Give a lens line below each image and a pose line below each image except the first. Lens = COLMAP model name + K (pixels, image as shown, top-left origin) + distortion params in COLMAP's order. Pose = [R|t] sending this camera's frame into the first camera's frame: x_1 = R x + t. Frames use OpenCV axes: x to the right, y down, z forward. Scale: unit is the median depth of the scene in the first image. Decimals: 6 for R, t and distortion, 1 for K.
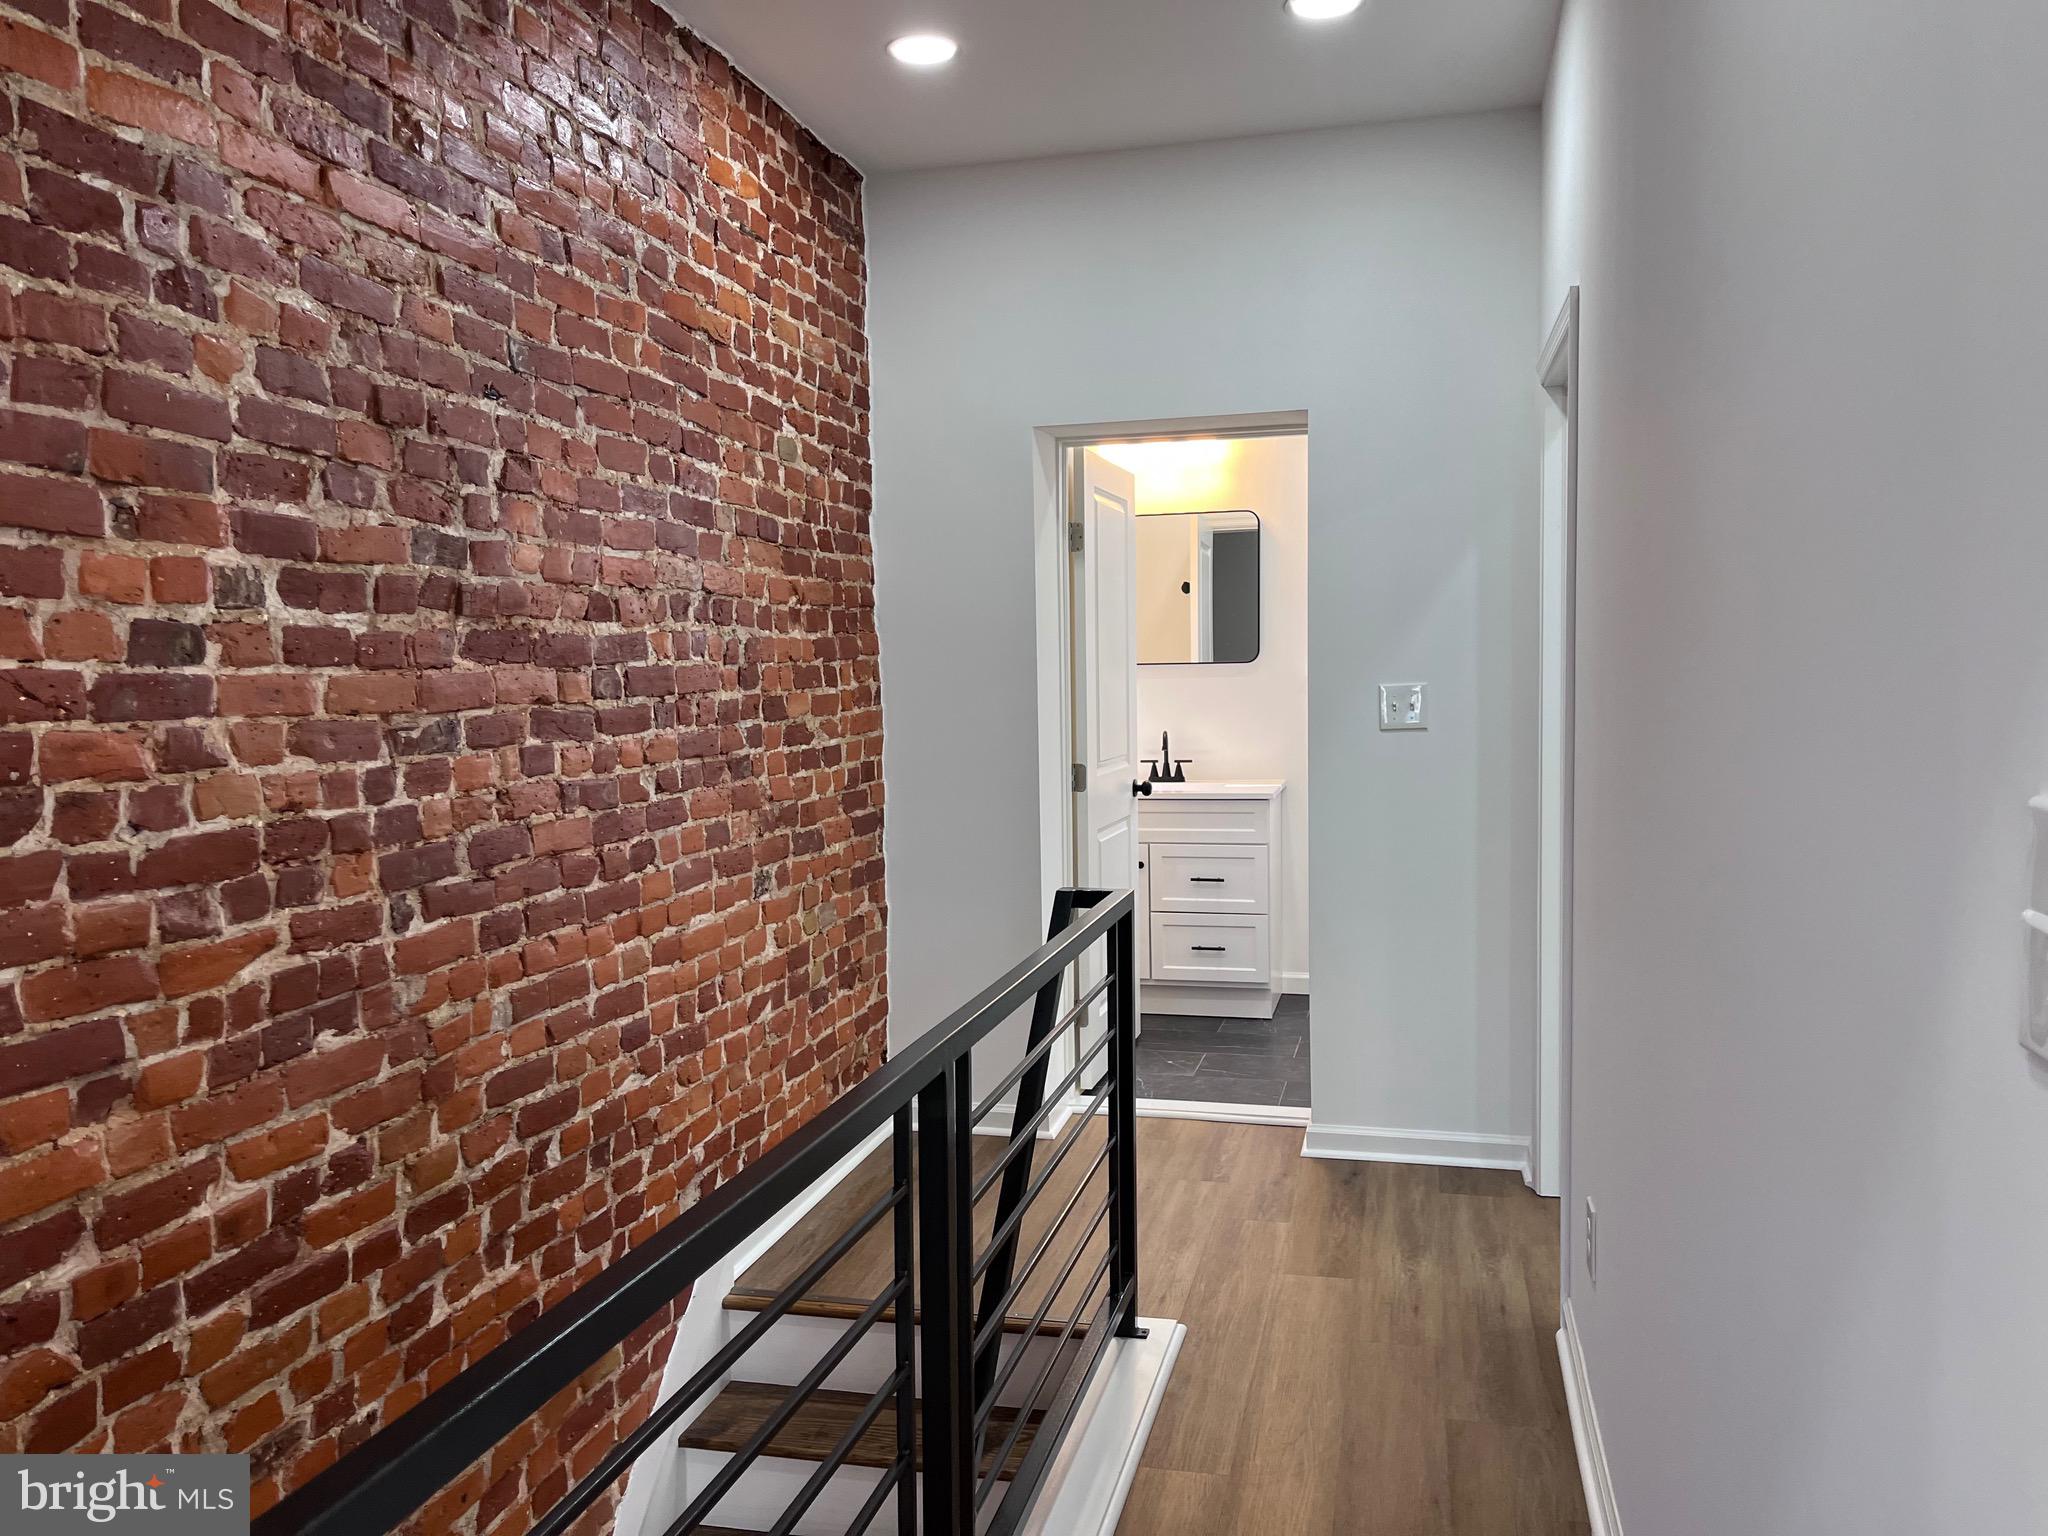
lens RADIAL K [[1540.4, 0, 1035.3], [0, 1540.4, 787.8], [0, 0, 1]] dist [0.067140, -0.090210]
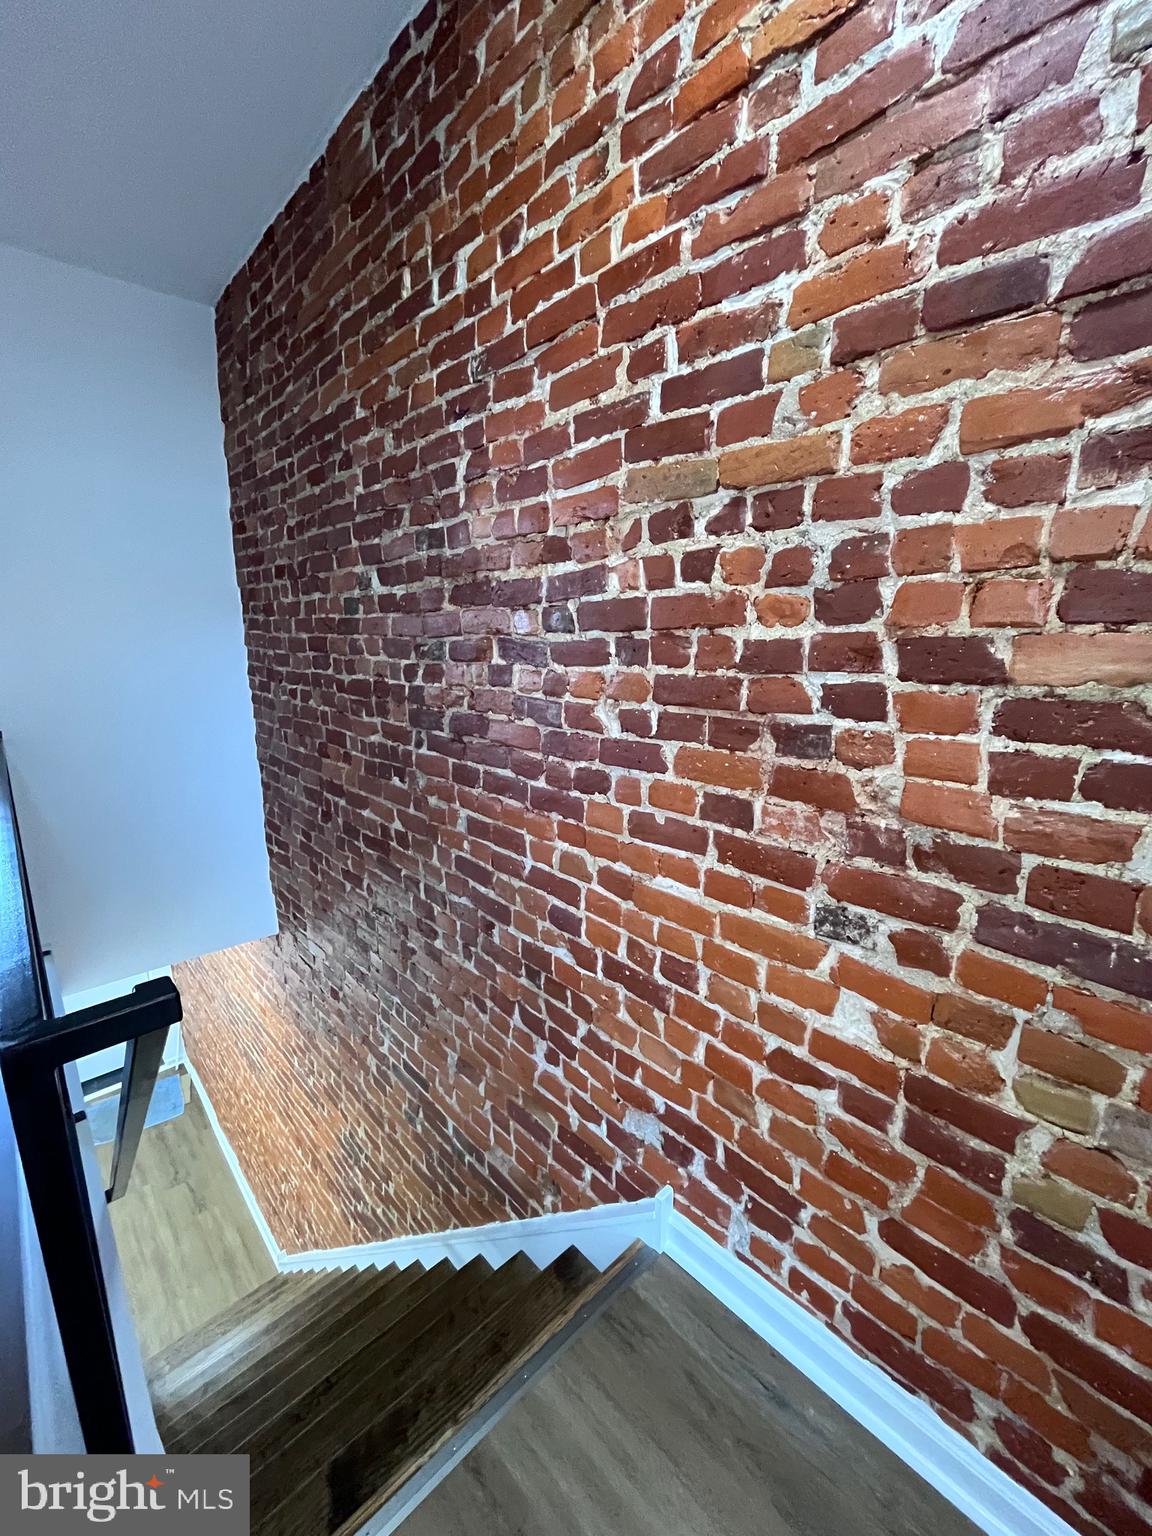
lens RADIAL K [[620.7, 0, 566.4], [0, 620.7, 756.6], [0, 0, 1]] dist [-0.004879, -0.000233]
pose [[-0.542328, 0.187752, -0.818920, 0.107310], [-0.045722, 0.966671, 0.251906, -0.082110], [0.838922, 0.174058, -0.515668, 1.224189]]
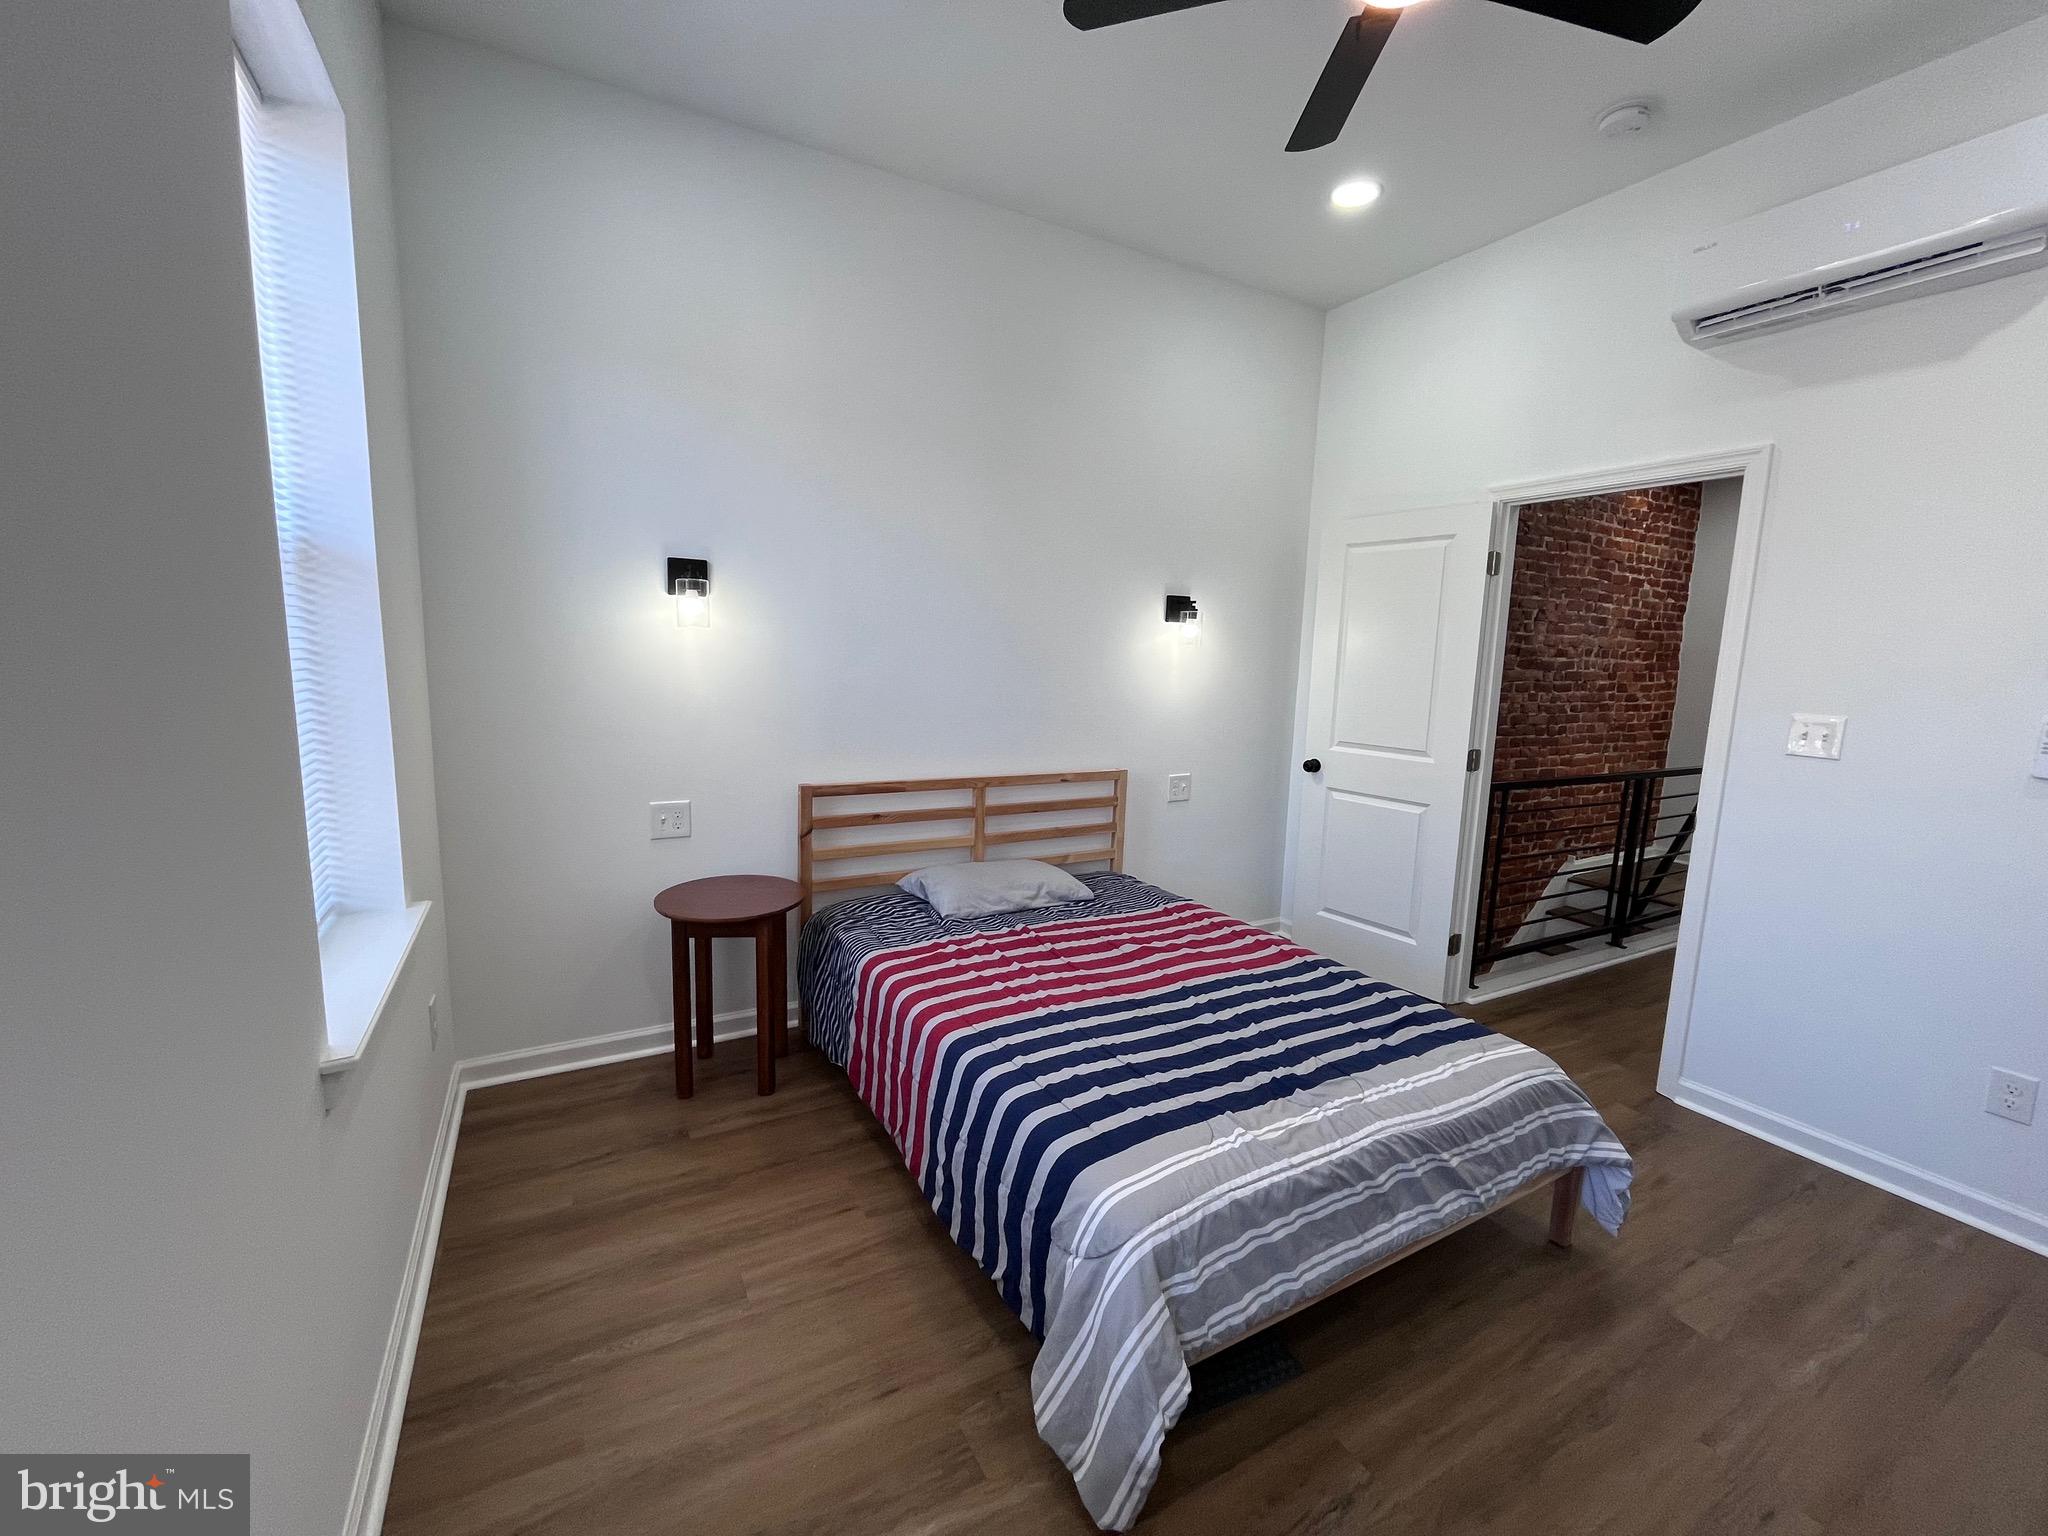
lens RADIAL K [[827.6, 0, 1022.5], [0, 827.6, 771.6], [0, 0, 1]] dist [-0.004879, -0.000233]
pose [[0.678407, 0.143495, -0.720537, 0.237894], [-0.098956, 0.989651, 0.103919, 0.062168], [0.727992, 0.000802, 0.685585, -1.006962]]
